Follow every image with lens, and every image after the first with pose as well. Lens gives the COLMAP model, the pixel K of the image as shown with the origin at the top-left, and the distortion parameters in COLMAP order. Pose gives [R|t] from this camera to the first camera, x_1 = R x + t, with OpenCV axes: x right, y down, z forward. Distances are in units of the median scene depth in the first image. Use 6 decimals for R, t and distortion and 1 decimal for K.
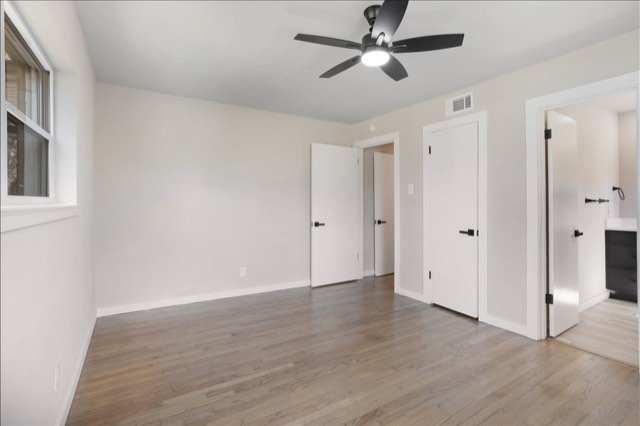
lens RADIAL K [[311.1, 0, 324.0], [0, 311.1, 199.5], [0, 0, 1]] dist [-0.053477, 0.030119]
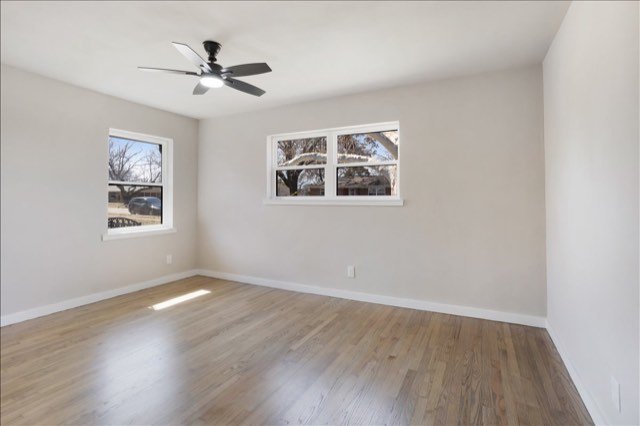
lens RADIAL K [[311.1, 0, 324.0], [0, 311.1, 199.5], [0, 0, 1]] dist [-0.053477, 0.030119]
pose [[-0.853568, -0.006635, -0.520940, 0.374174], [-0.001577, 0.999947, -0.010153, 0.031313], [0.520980, -0.007844, -0.853533, 2.033572]]
